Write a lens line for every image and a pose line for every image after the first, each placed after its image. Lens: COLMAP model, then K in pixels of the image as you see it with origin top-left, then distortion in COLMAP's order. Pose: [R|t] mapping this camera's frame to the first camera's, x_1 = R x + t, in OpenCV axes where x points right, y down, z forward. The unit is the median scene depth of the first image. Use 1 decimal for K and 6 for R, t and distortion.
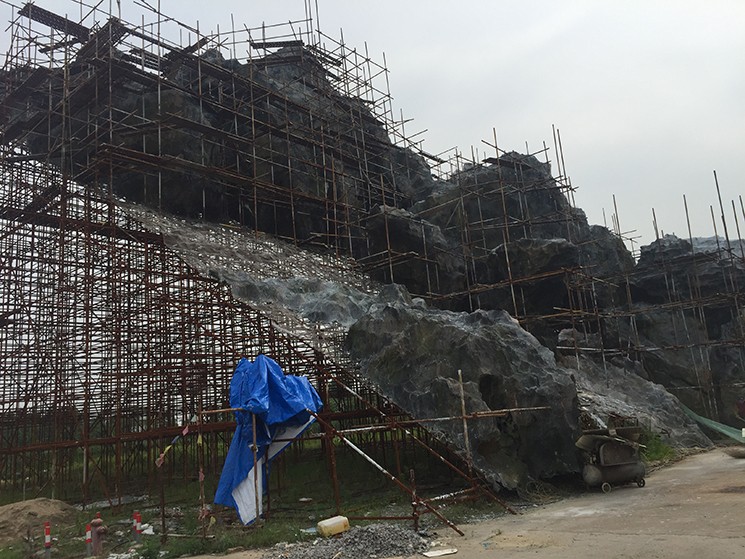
lens RADIAL K [[633.8, 0, 372.9], [0, 633.8, 267.7], [0, 0, 1]] dist [0.019571, -0.006254]
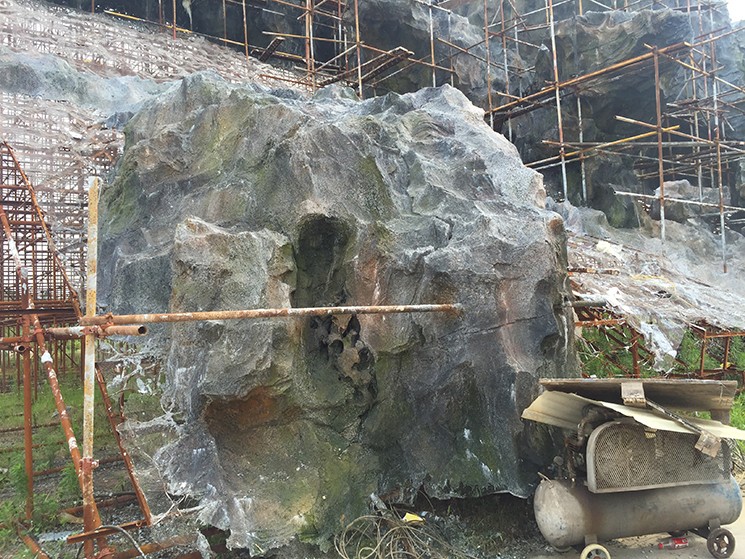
lens RADIAL K [[633.8, 0, 372.9], [0, 633.8, 267.7], [0, 0, 1]] dist [0.019571, -0.006254]
pose [[0.978185, 0.027186, -0.205949, 0.289220], [0.009617, 0.984410, 0.175624, 0.131594], [0.207513, -0.173773, 0.962674, 0.630077]]
